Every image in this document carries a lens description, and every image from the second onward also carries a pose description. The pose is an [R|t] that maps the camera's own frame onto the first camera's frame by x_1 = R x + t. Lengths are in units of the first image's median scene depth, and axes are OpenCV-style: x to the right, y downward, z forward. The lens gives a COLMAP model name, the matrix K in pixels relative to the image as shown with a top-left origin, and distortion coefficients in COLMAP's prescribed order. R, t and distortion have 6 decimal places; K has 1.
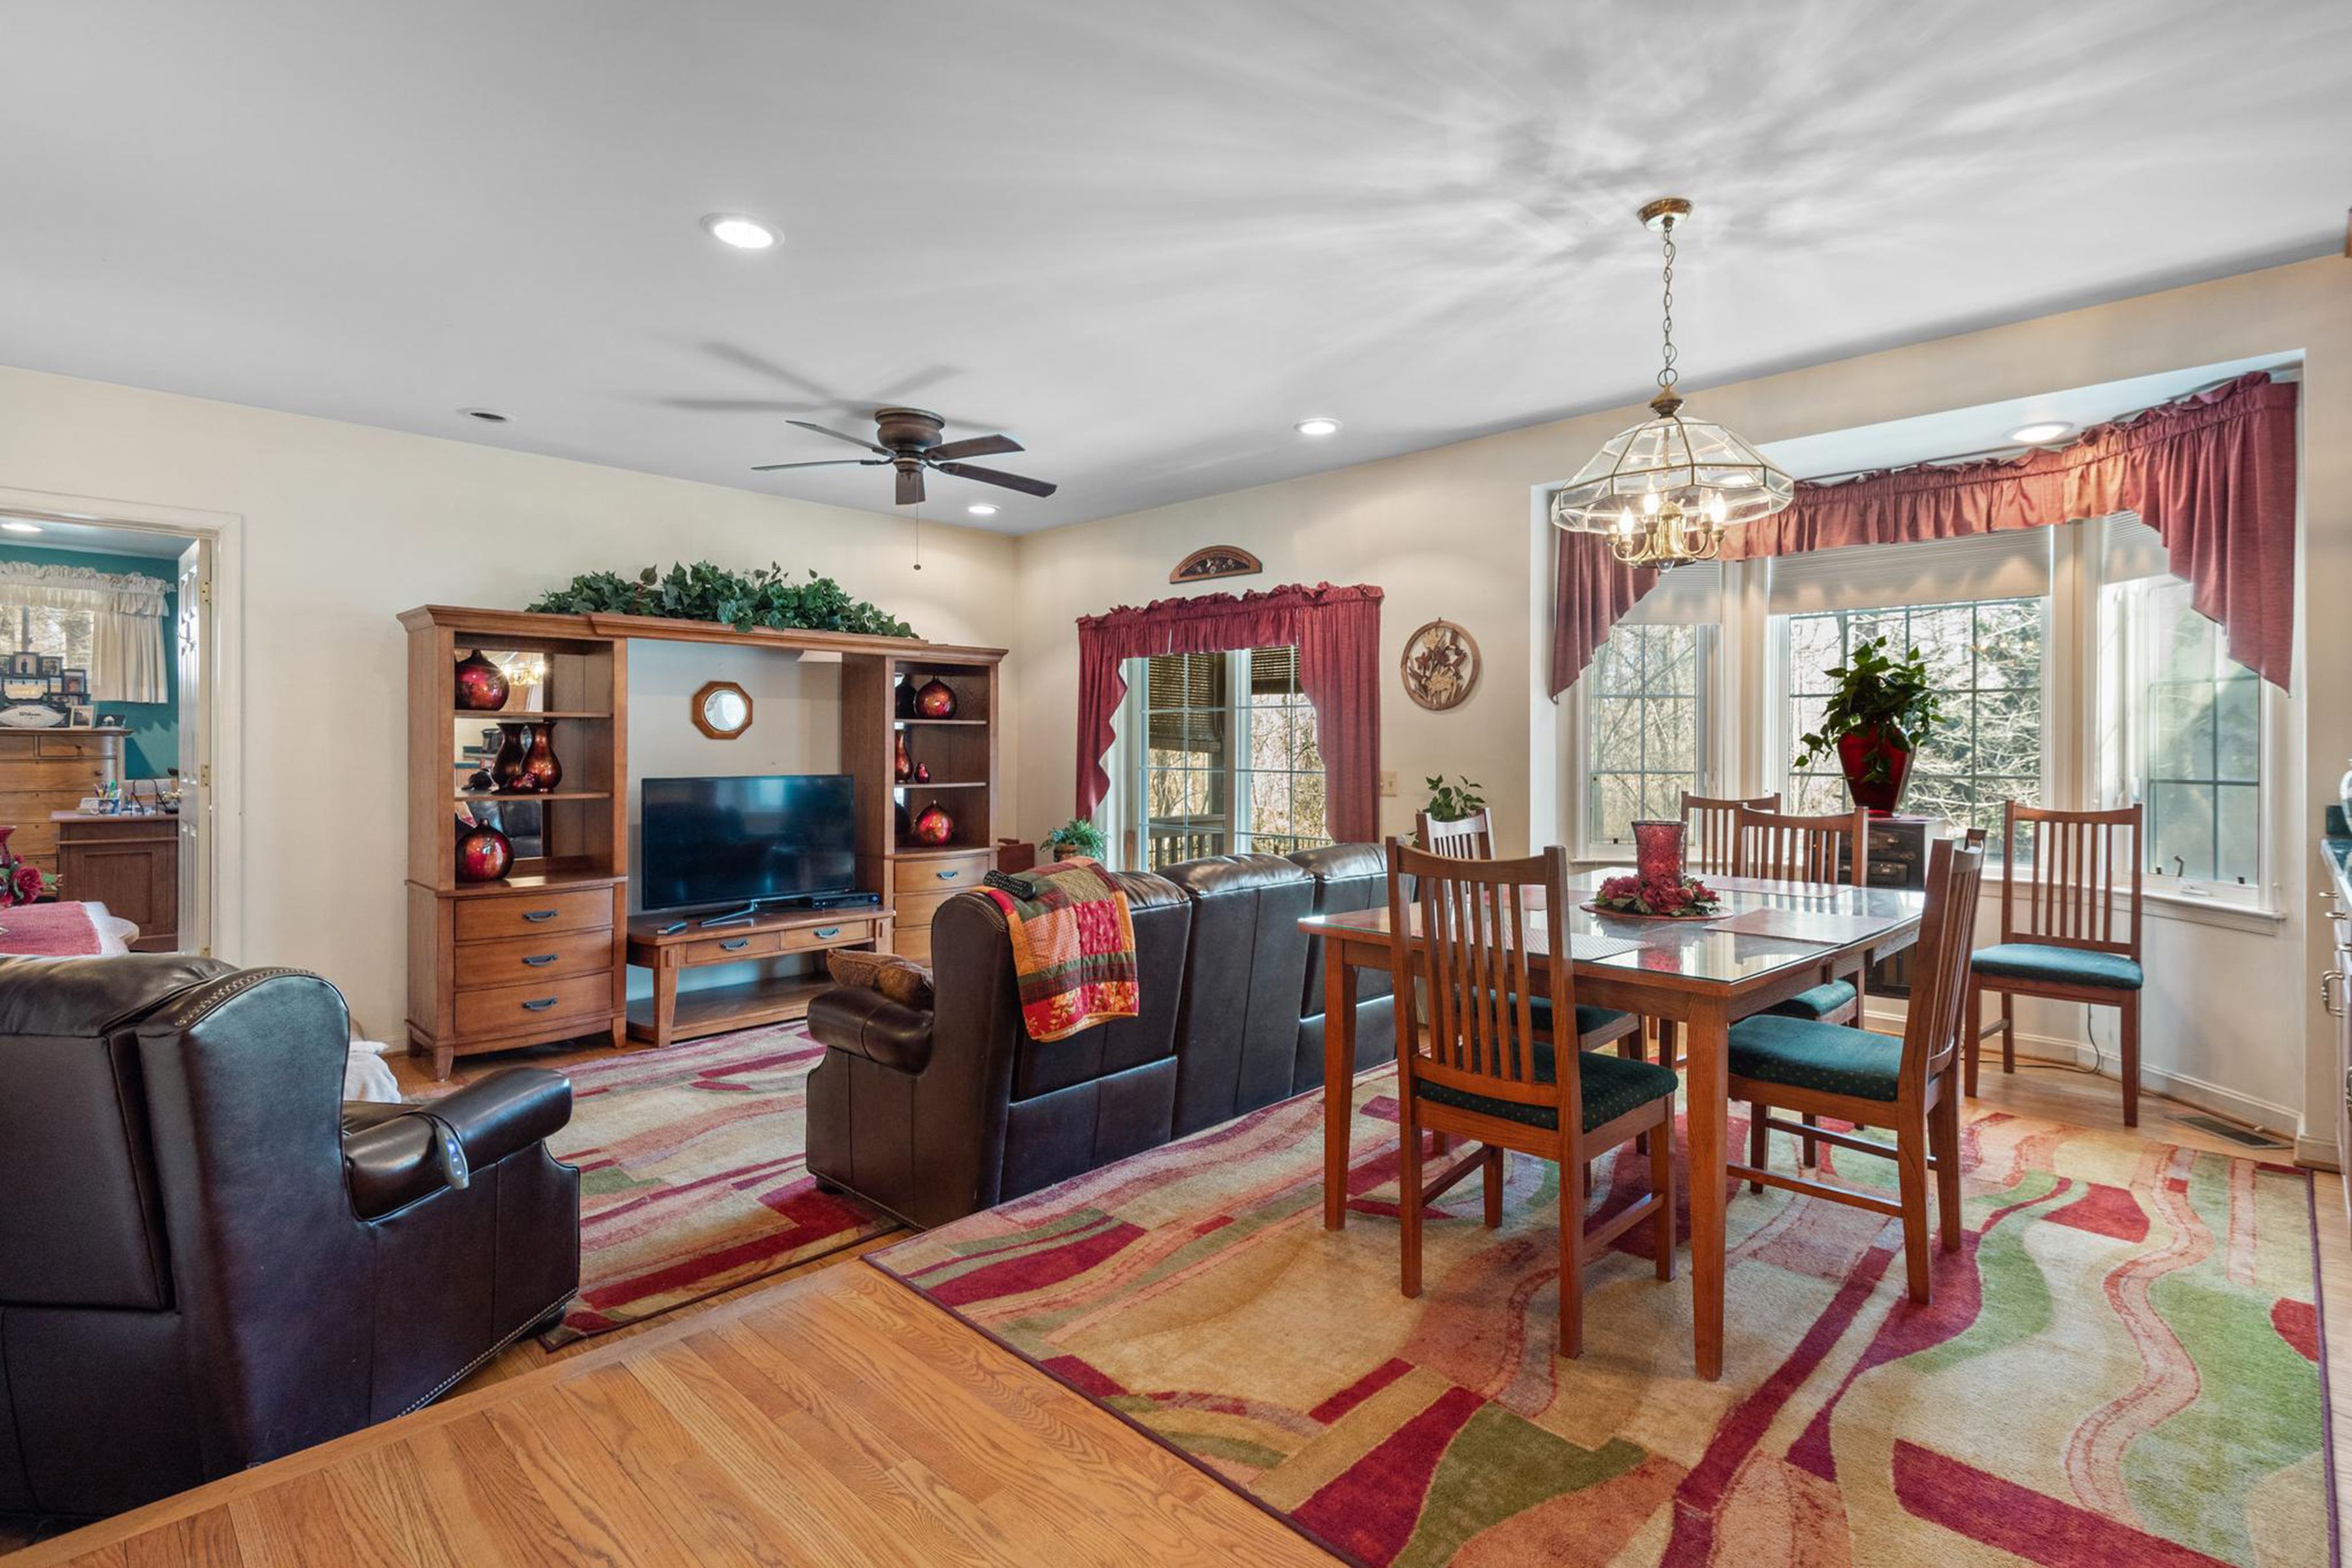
lens RADIAL K [[1116.3, 0, 1196.3], [0, 1116.3, 748.4], [0, 0, 1]] dist [0.016045, -0.010585]
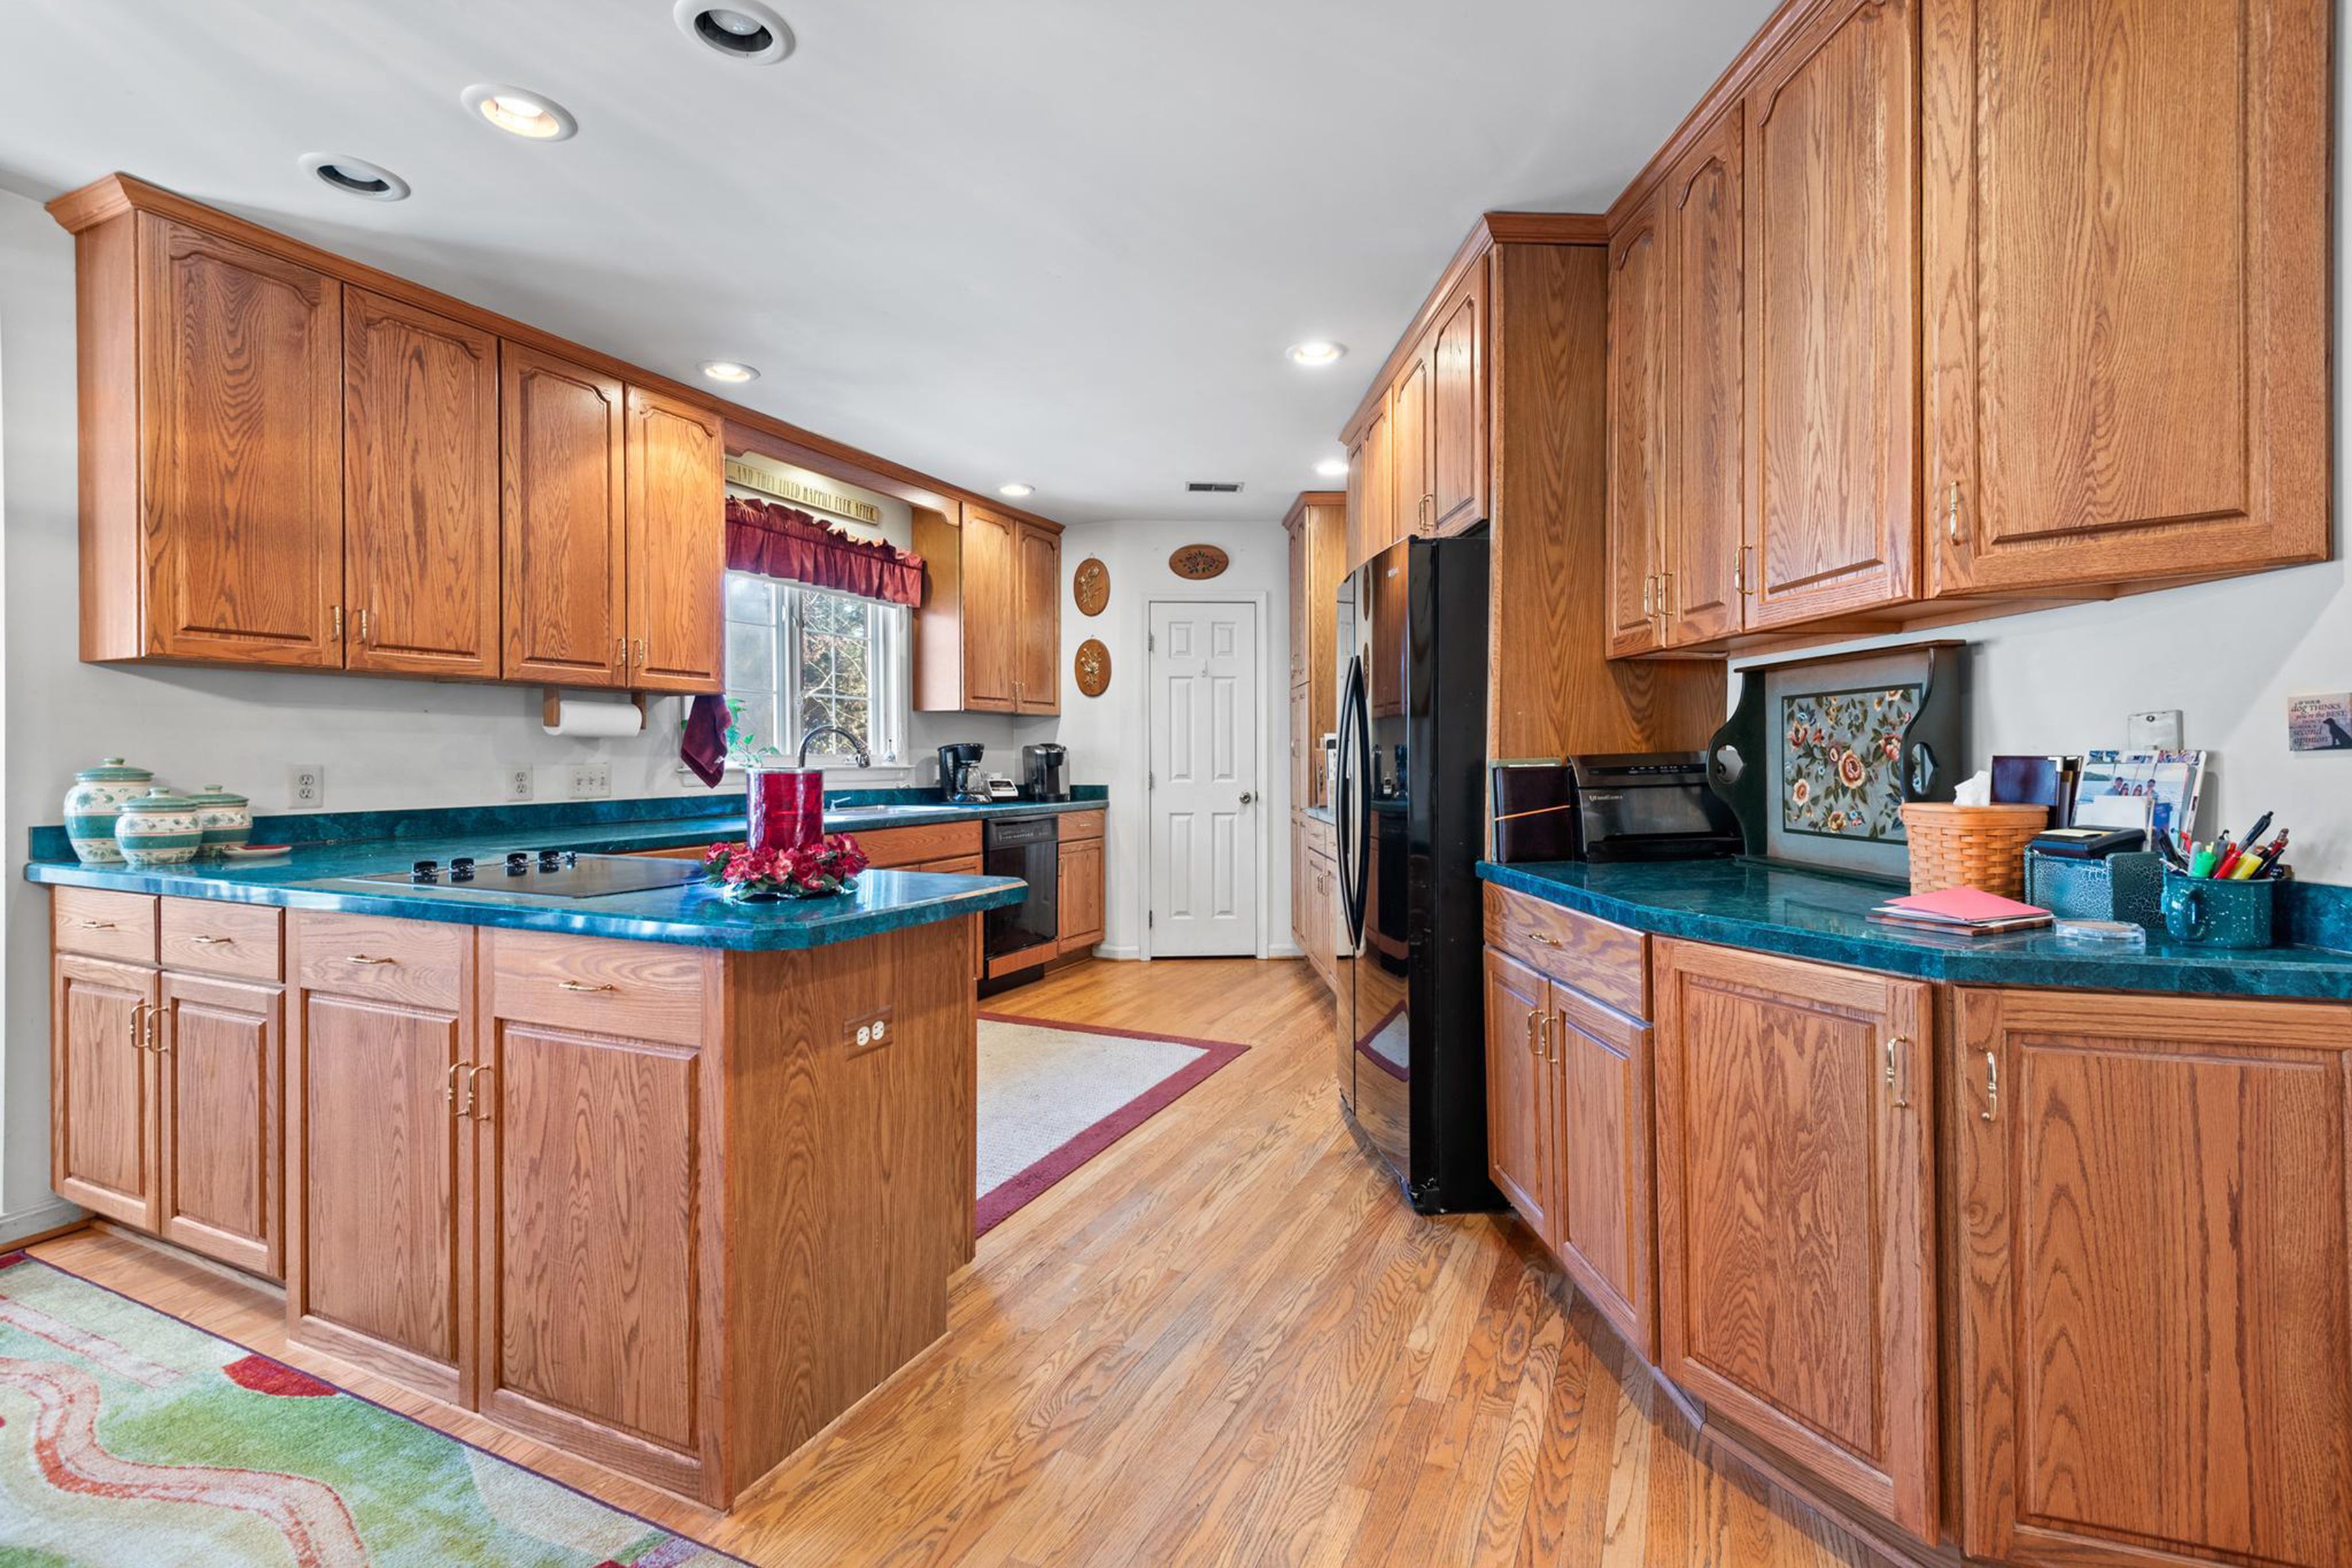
lens RADIAL K [[1062.8, 0, 1202.4], [0, 1062.8, 759.7], [0, 0, 1]] dist [0.020042, -0.008257]
pose [[-0.339896, 0.000450, 0.940463, -0.084103], [0.000879, 1.000000, -0.000160, -0.000975], [-0.940463, 0.000772, -0.339896, 0.394569]]
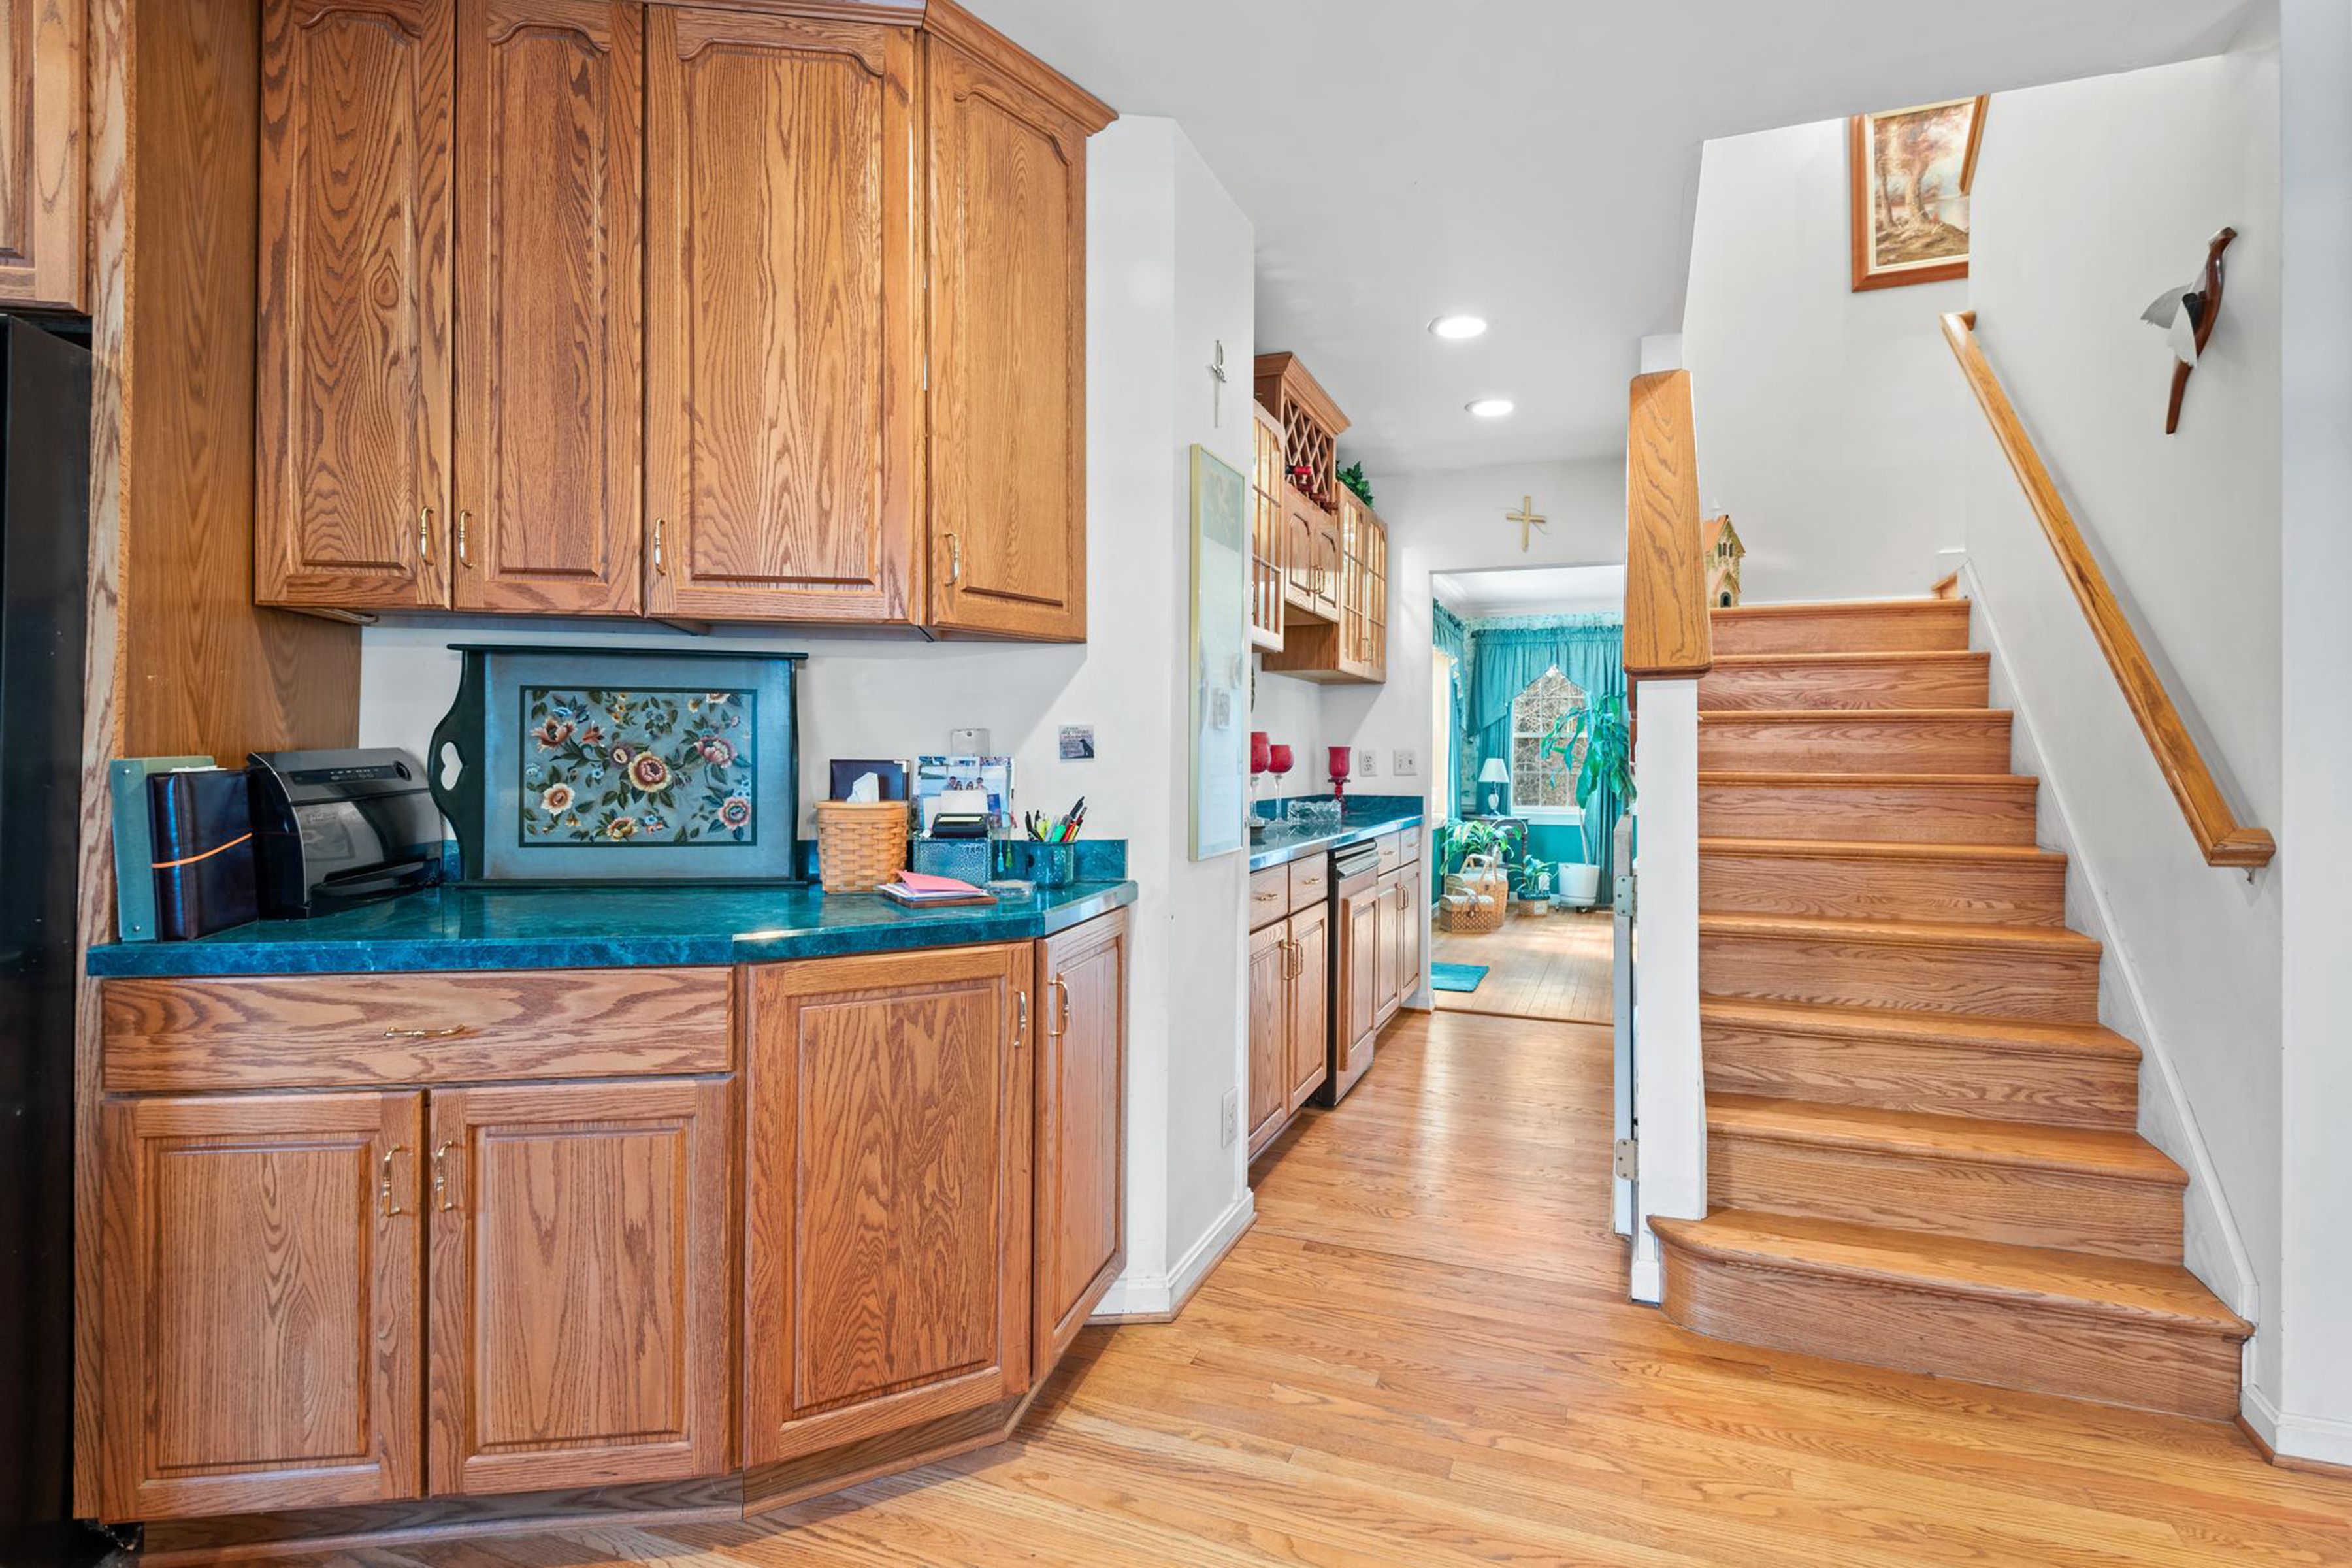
lens RADIAL K [[1141.7, 0, 1206.8], [0, 1141.7, 758.4], [0, 0, 1]] dist [0.020373, -0.009374]
pose [[-0.915970, -0.007779, -0.401170, 0.387609], [-0.005225, 0.999959, -0.007459, 0.000660], [0.401212, -0.004735, -0.915973, 0.541934]]
